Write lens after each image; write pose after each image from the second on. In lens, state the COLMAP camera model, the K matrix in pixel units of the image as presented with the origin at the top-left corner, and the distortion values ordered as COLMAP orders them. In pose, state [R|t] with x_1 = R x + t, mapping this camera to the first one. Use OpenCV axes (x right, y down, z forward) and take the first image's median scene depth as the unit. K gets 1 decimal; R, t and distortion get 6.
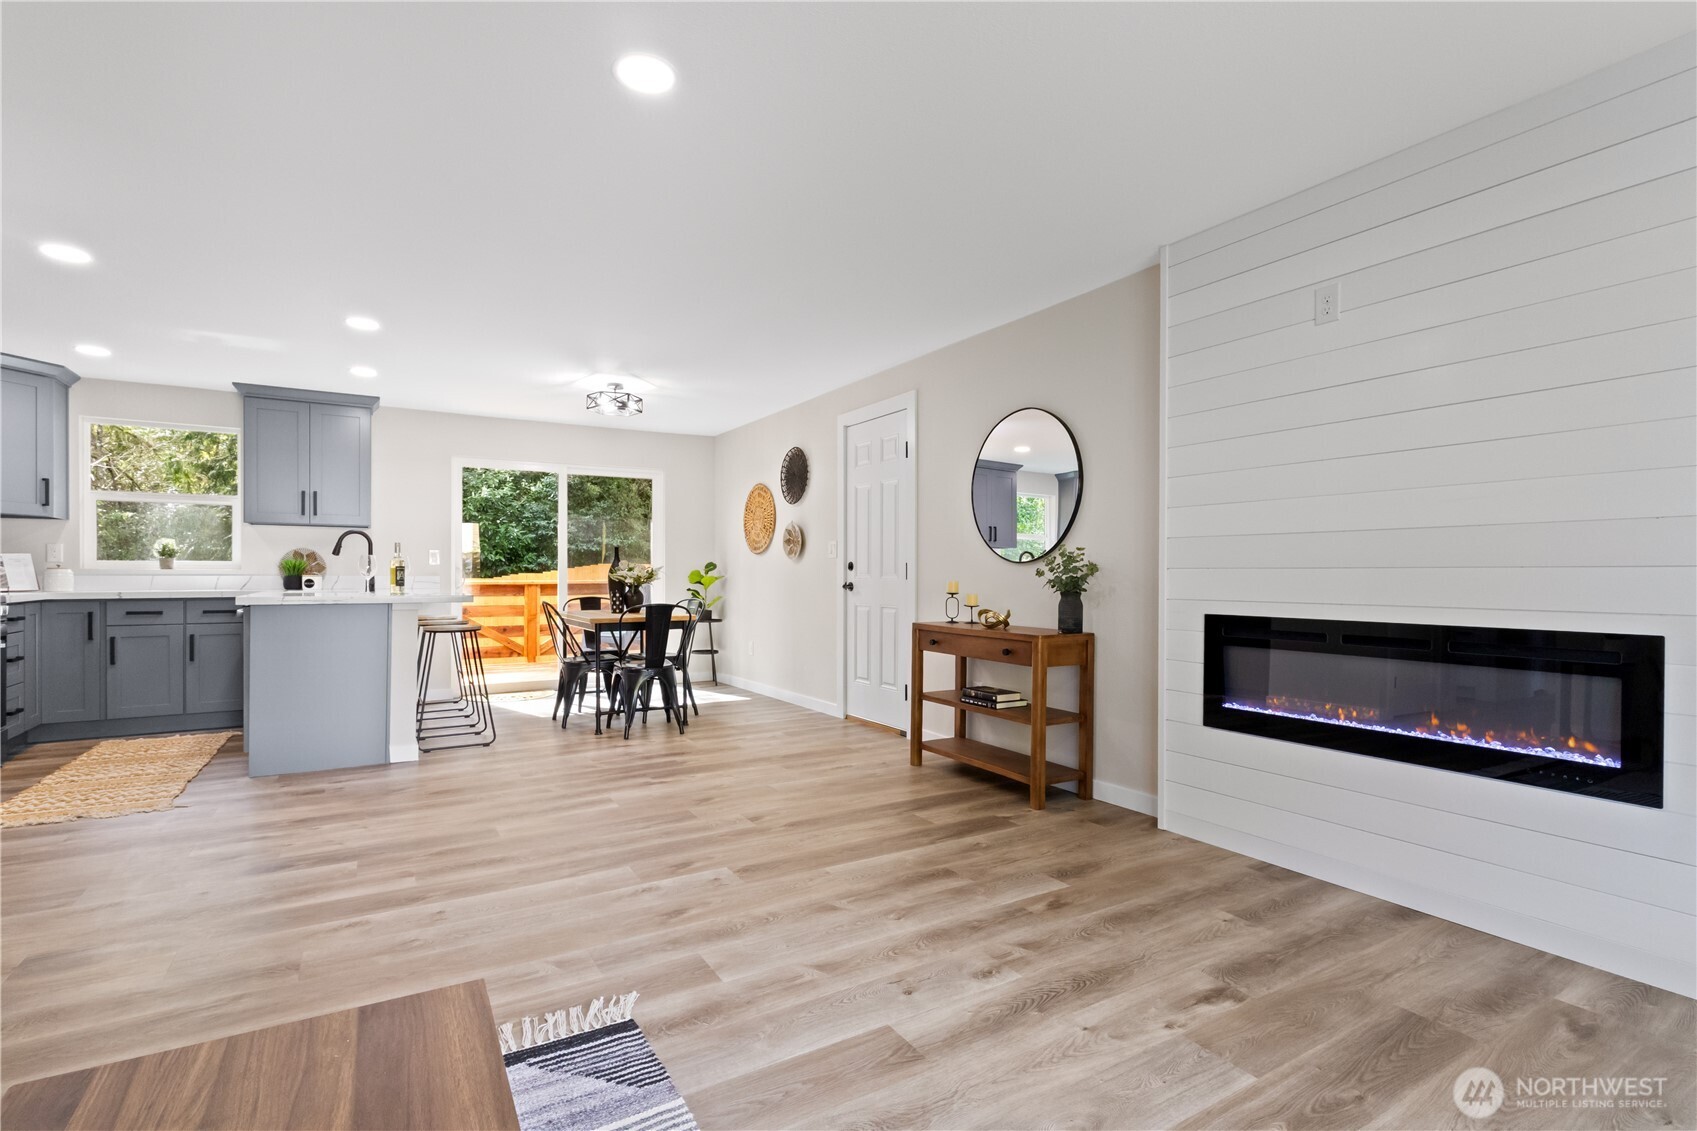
lens RADIAL K [[795.8, 0, 848.9], [0, 795.8, 578.8], [0, 0, 1]] dist [0.002647, 0.001051]
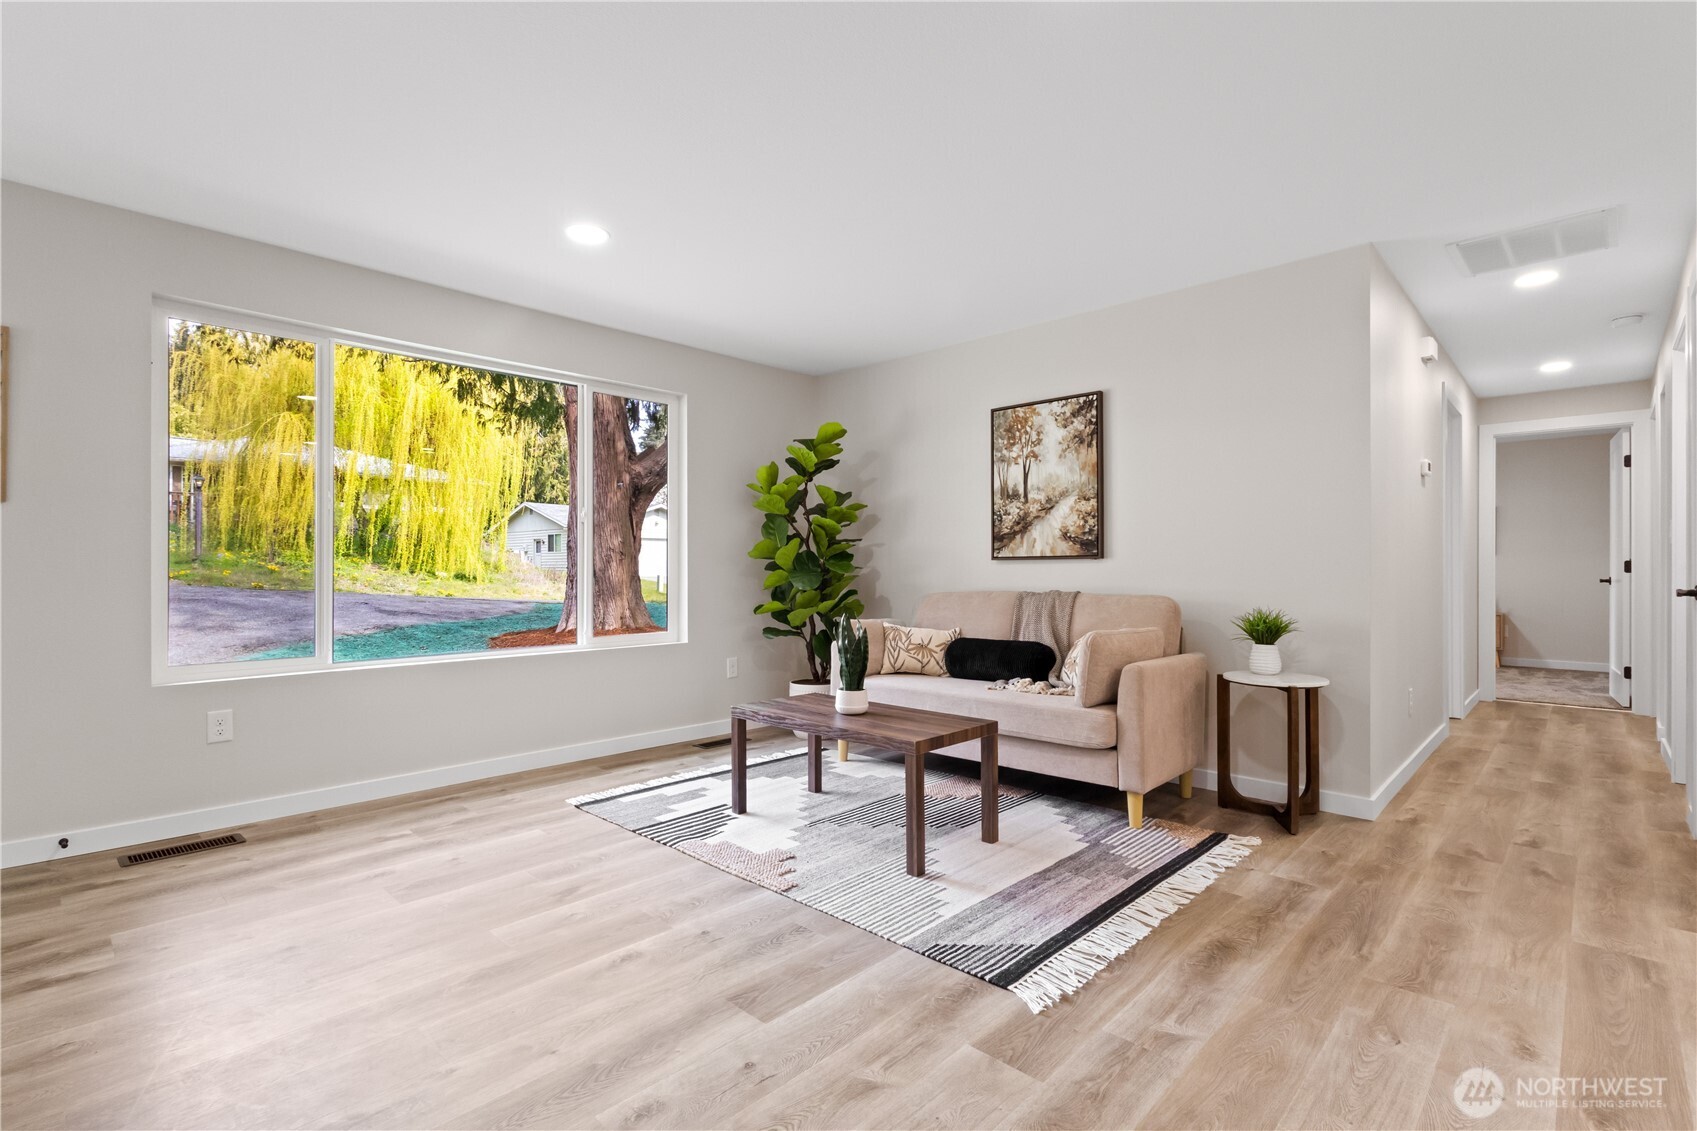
lens RADIAL K [[791.8, 0, 848.5], [0, 791.8, 565.5], [0, 0, 1]] dist [0.002243, 0.000718]
pose [[-0.963986, -0.004164, -0.265922, 0.074863], [-0.004637, 0.999989, 0.001151, -0.002046], [0.265914, 0.002343, -0.963994, 0.694360]]
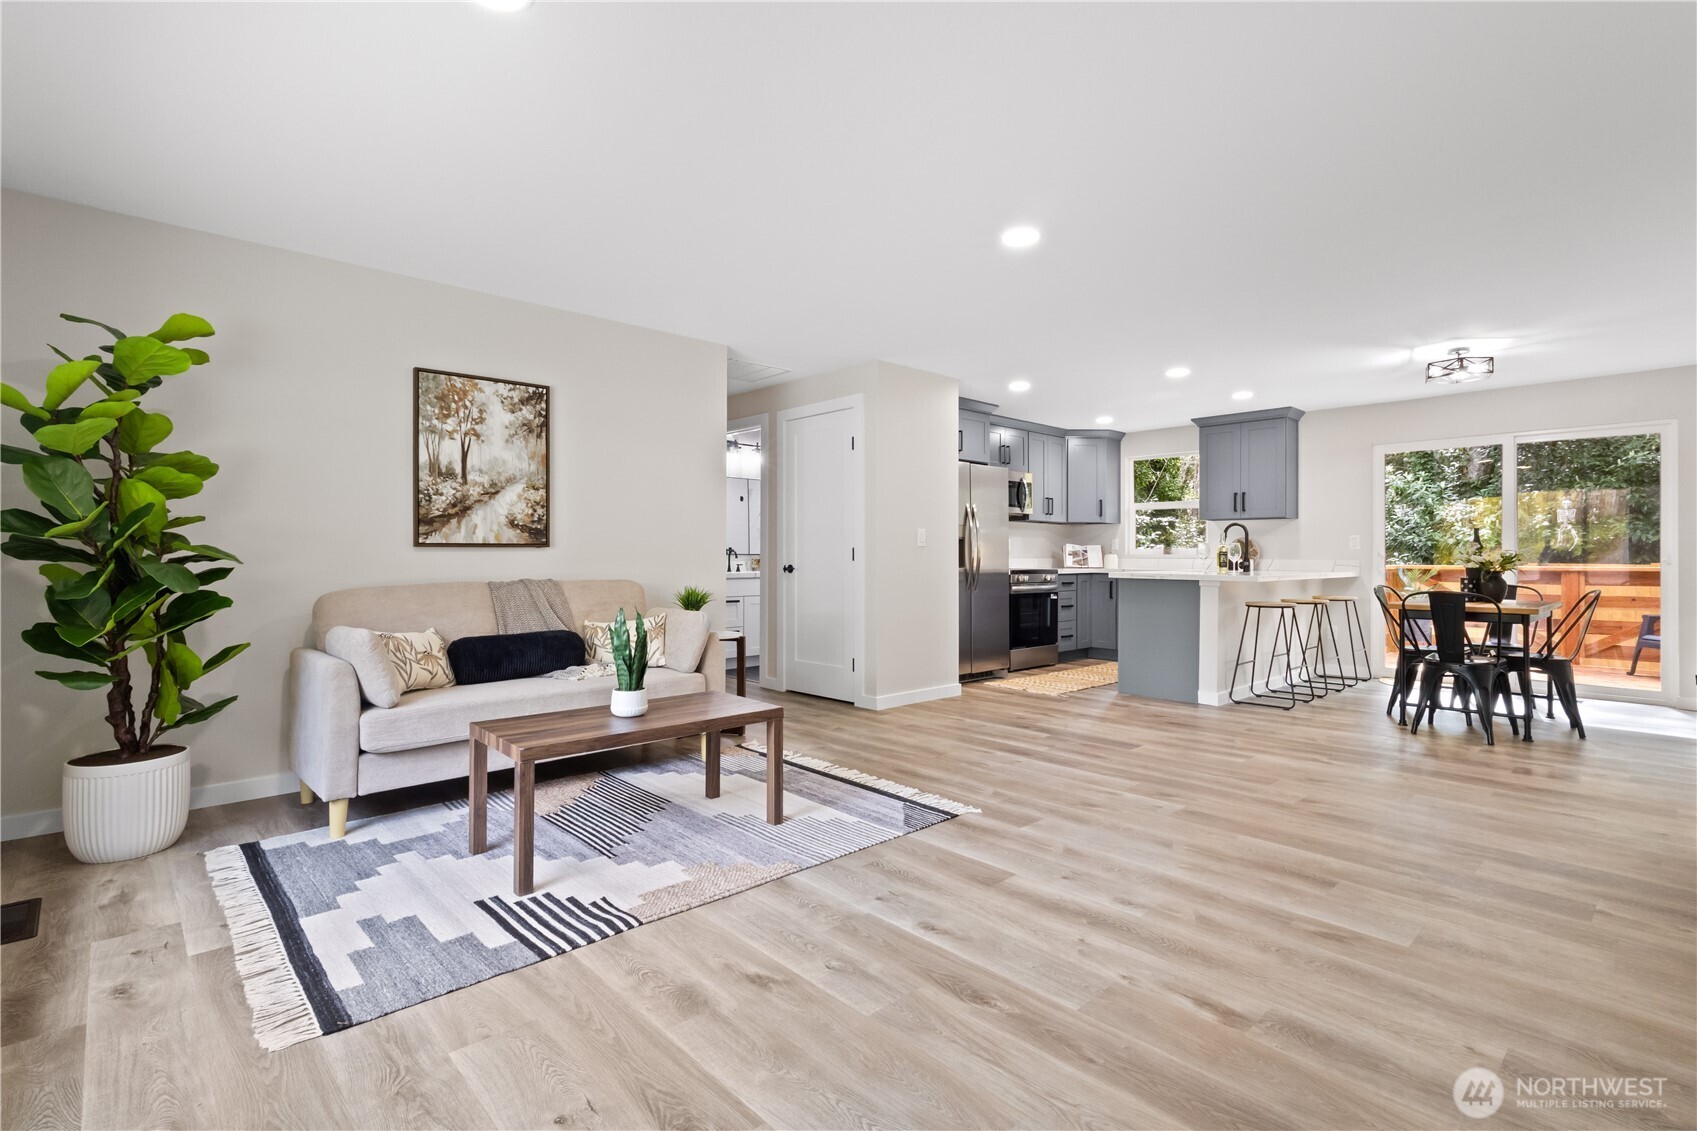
lens RADIAL K [[794.7, 0, 840.5], [0, 794.7, 549.2], [0, 0, 1]] dist [-0.000013, 0.000564]
pose [[0.198927, -0.009674, -0.979967, 0.486500], [-0.008010, 0.999902, -0.011497, 0.000063], [0.979982, 0.010136, 0.198830, 0.142904]]
